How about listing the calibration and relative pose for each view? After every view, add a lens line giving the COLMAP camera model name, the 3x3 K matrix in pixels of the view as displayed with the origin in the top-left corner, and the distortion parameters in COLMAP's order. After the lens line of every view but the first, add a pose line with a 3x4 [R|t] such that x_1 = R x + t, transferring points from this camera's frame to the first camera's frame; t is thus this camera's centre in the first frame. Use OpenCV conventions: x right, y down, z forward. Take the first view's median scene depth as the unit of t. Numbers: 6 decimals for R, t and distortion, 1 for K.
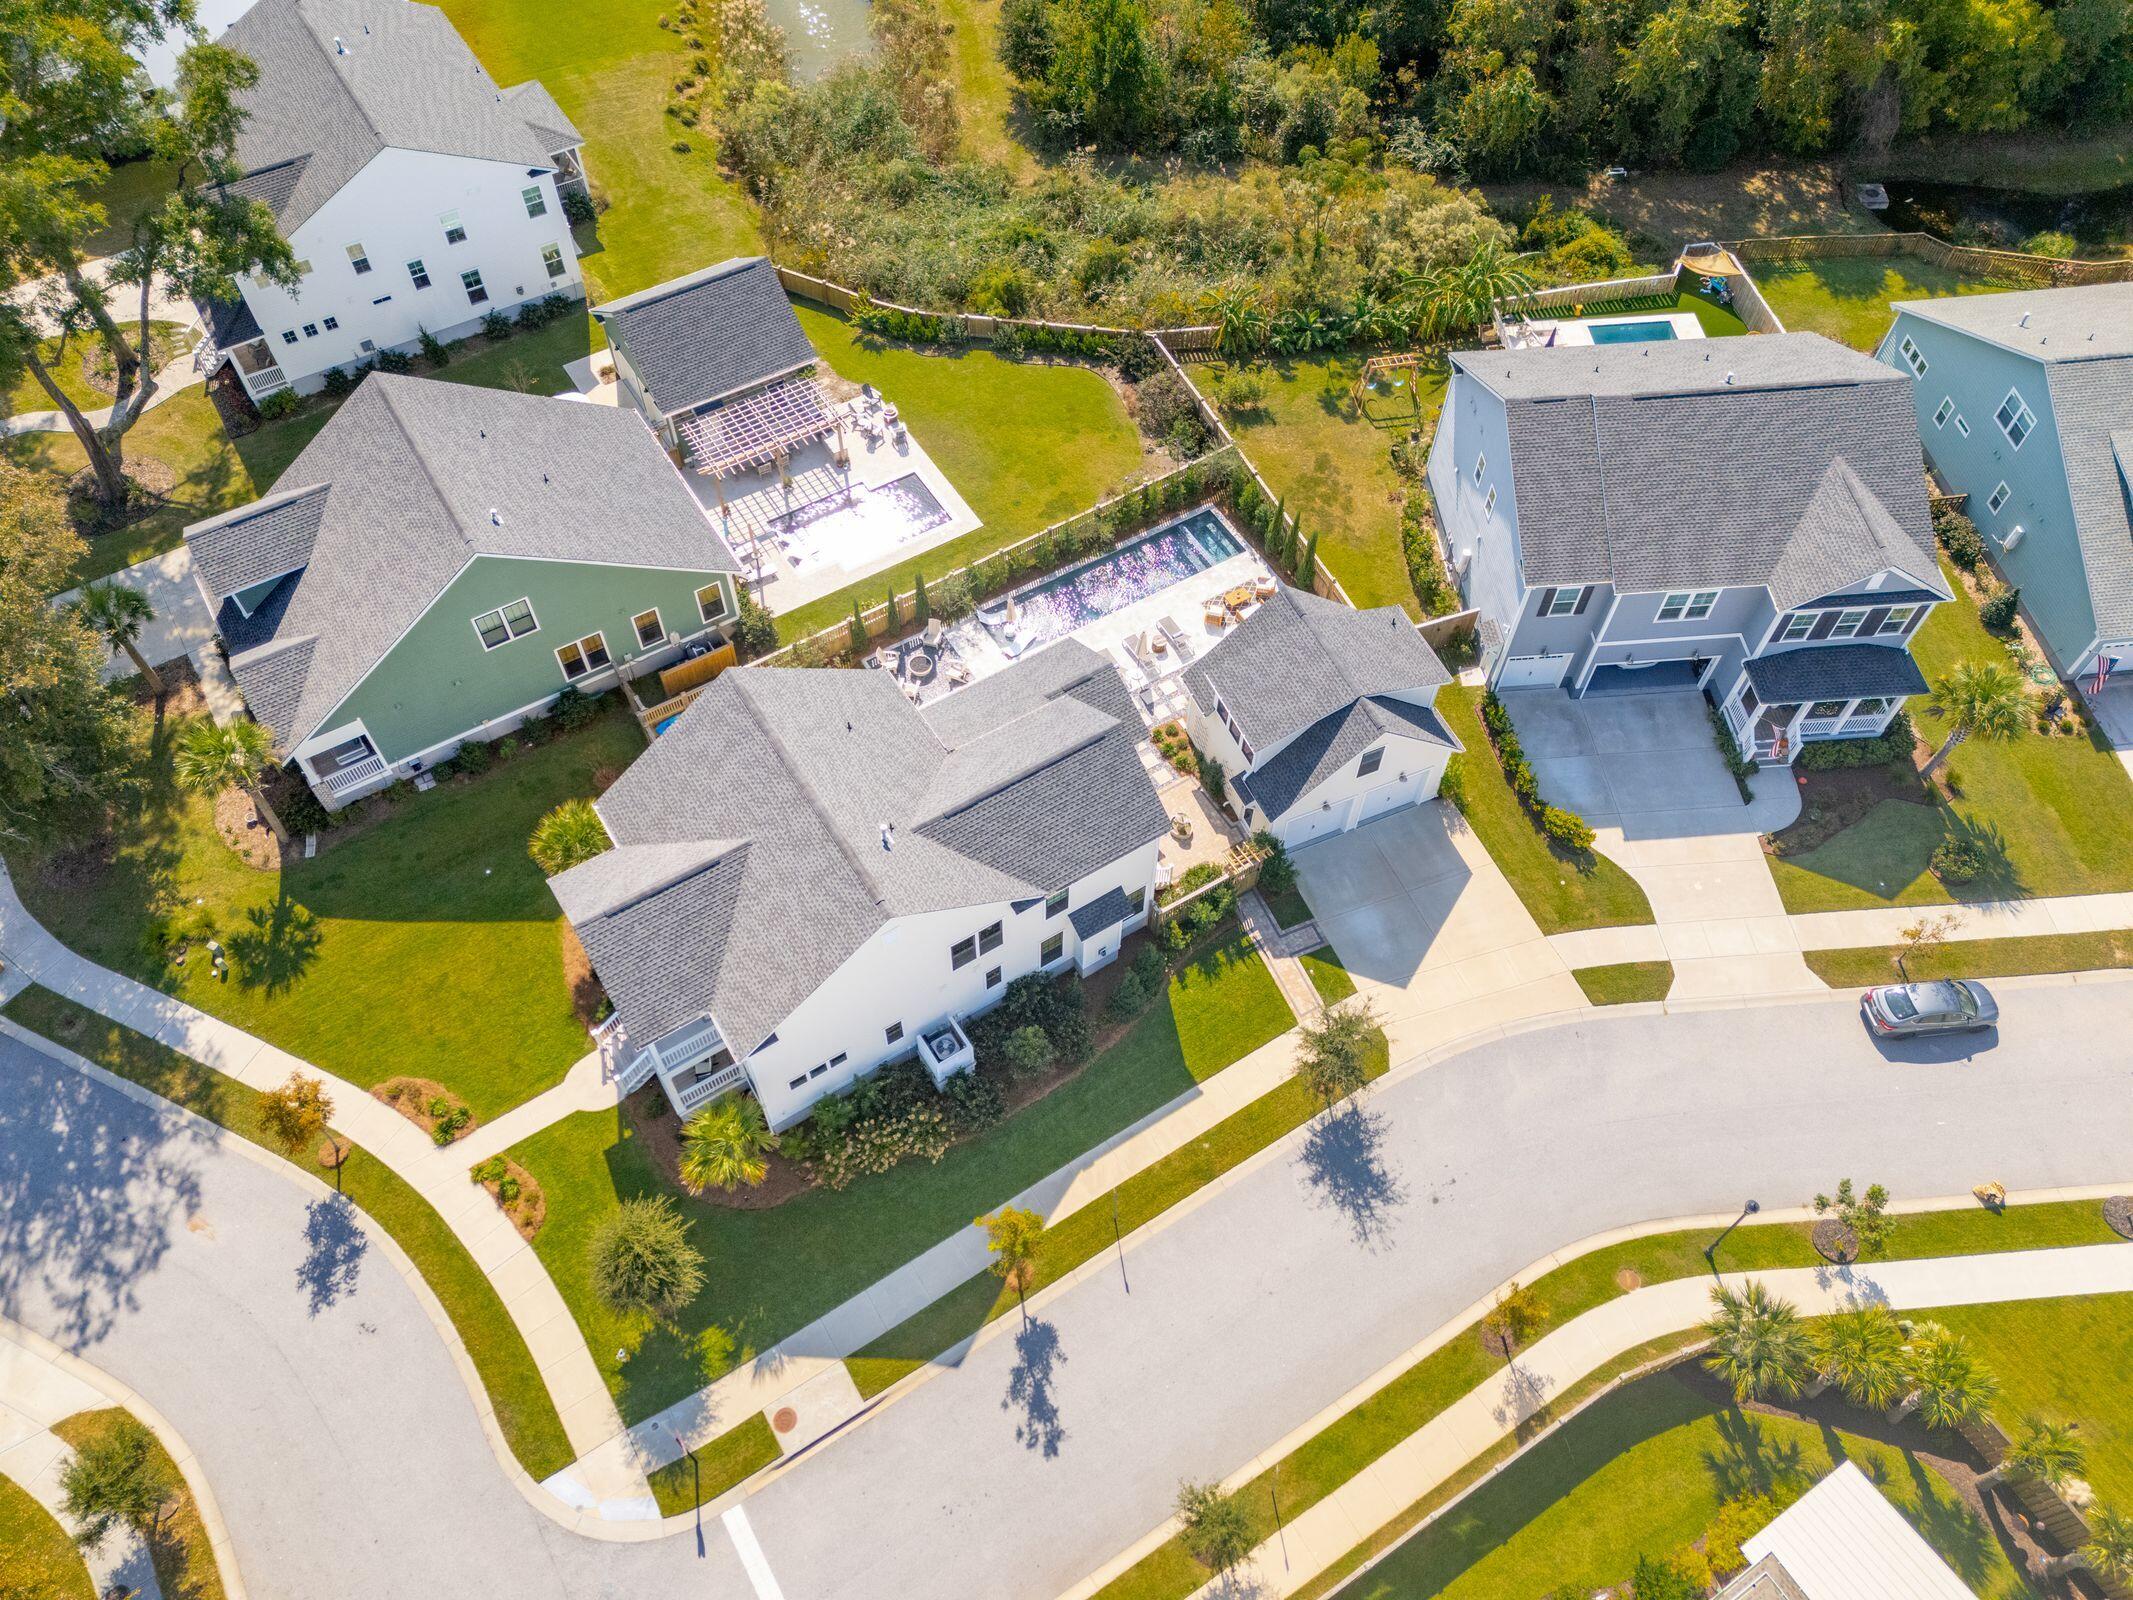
lens RADIAL K [[1548.9, 0, 1066.5], [0, 1548.9, 800.0], [0, 0, 1]] dist [0.050619, 0.000288]
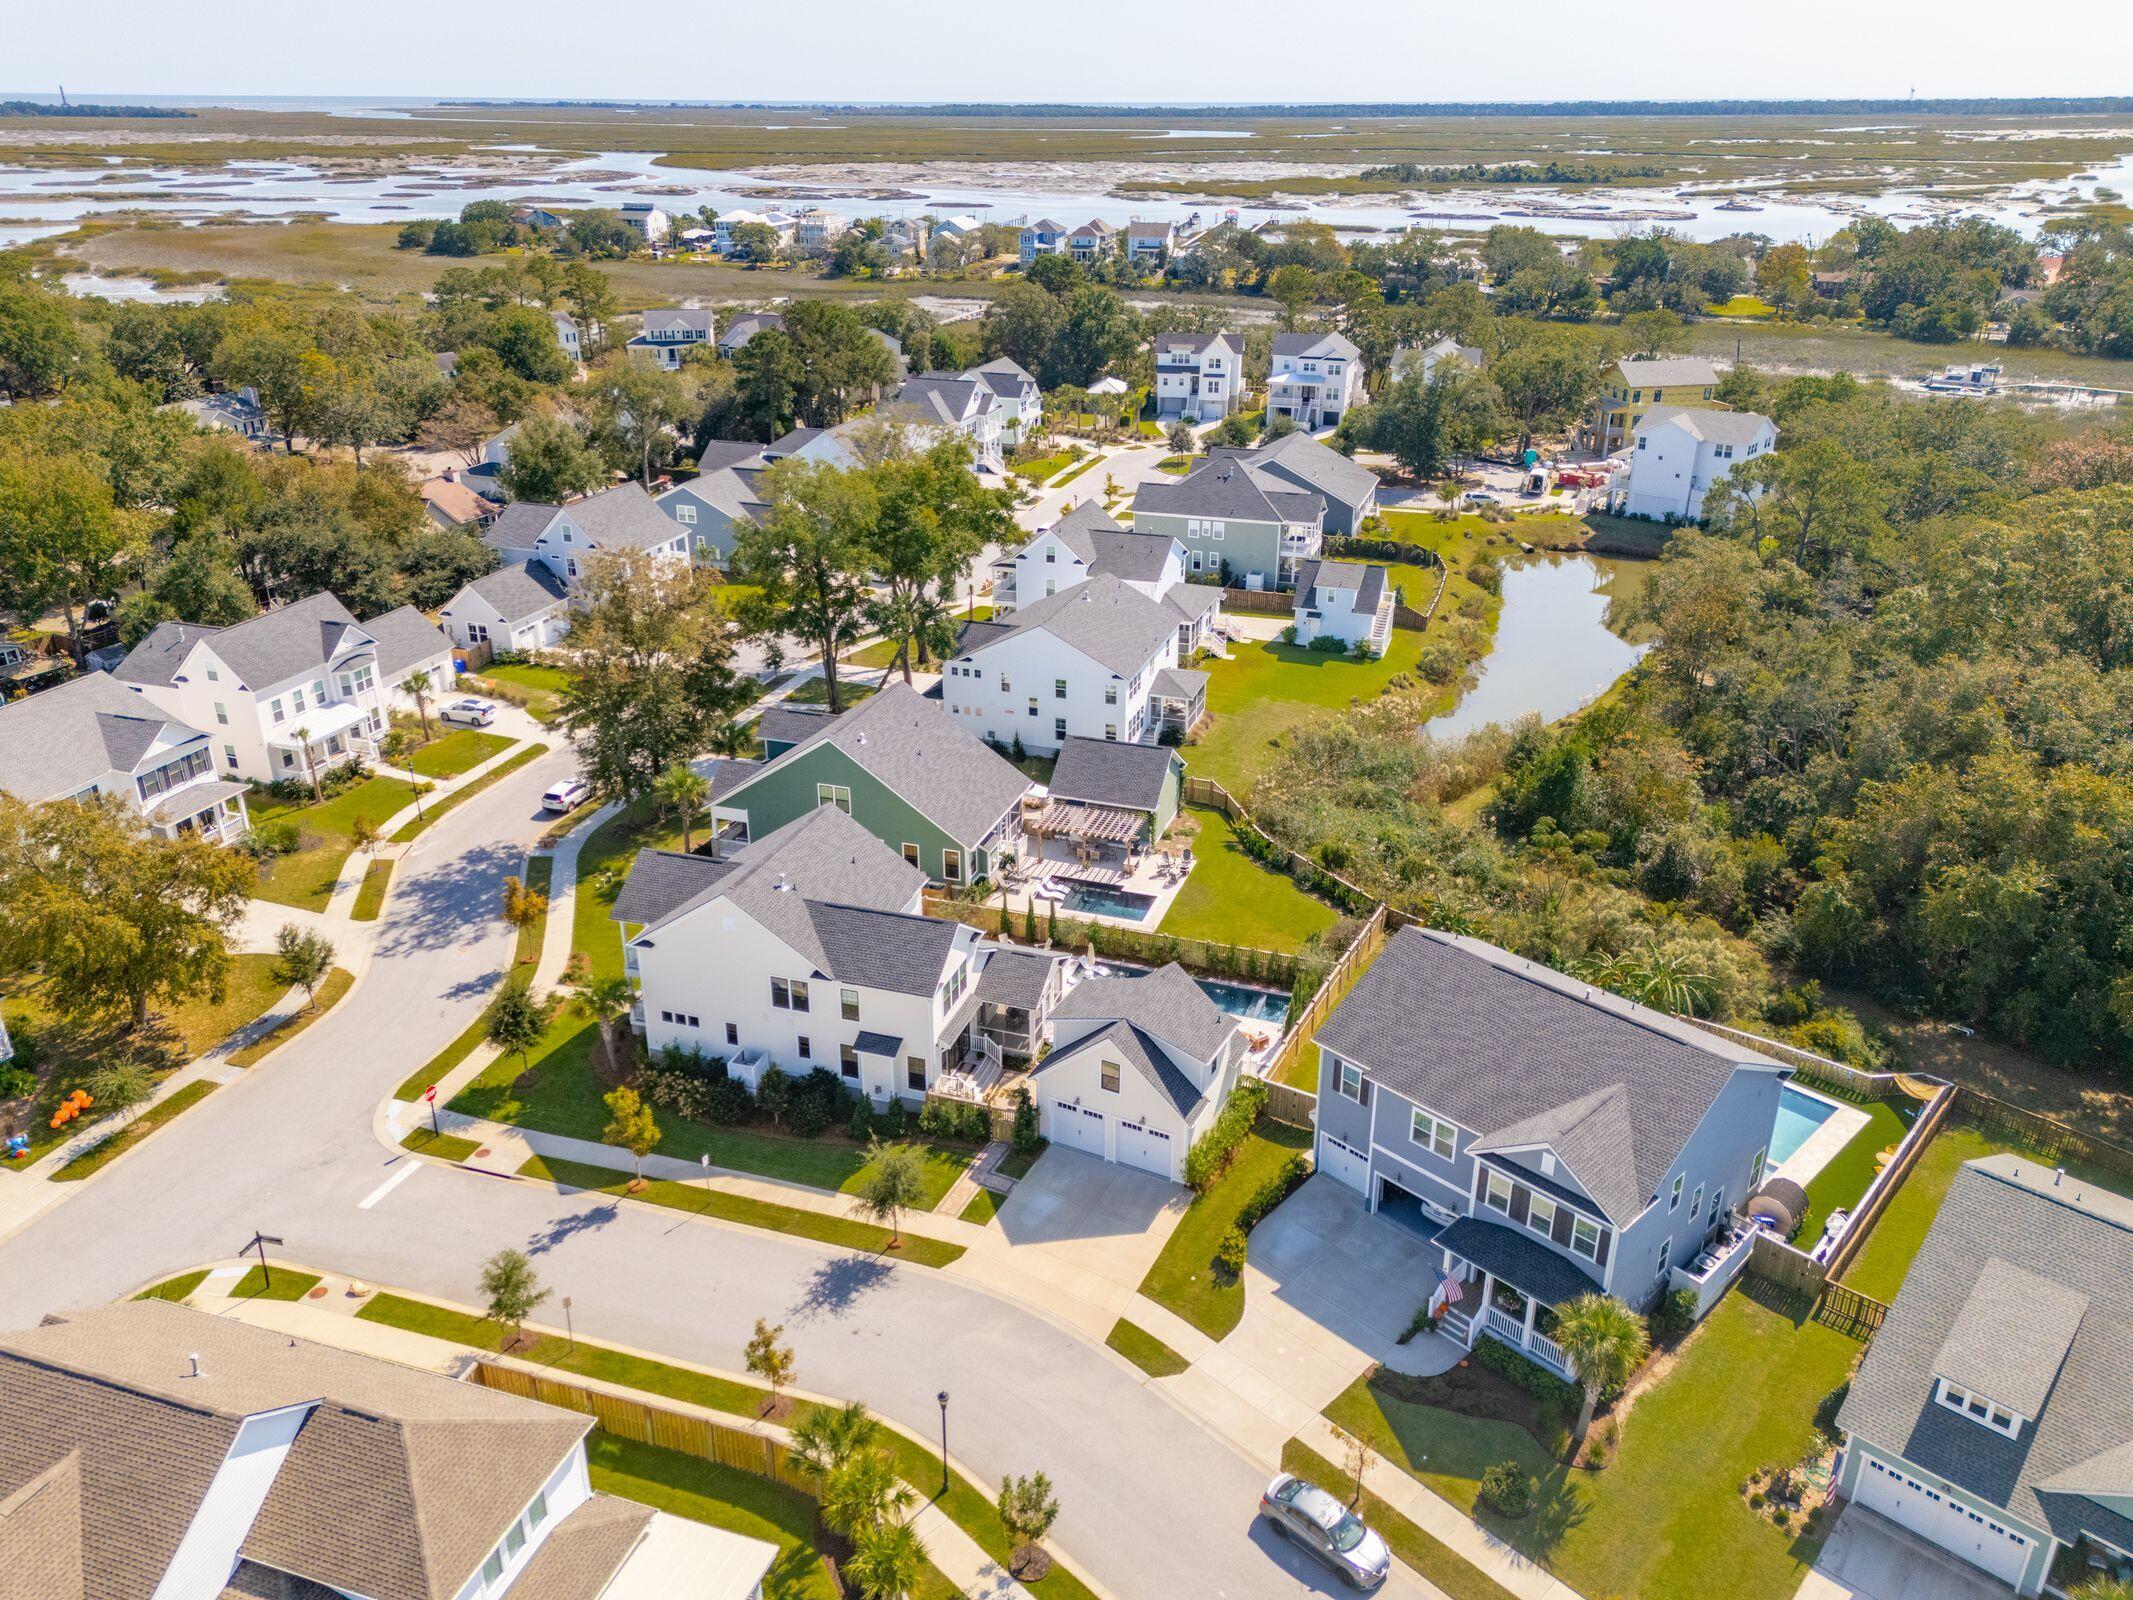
lens RADIAL K [[1548.9, 0, 1066.5], [0, 1548.9, 800.0], [0, 0, 1]] dist [0.050619, 0.000288]
pose [[0.635732, 0.306367, -0.708508, 0.958480], [-0.634565, 0.730041, -0.253706, 0.145323], [0.439513, 0.610884, 0.658521, 0.038149]]
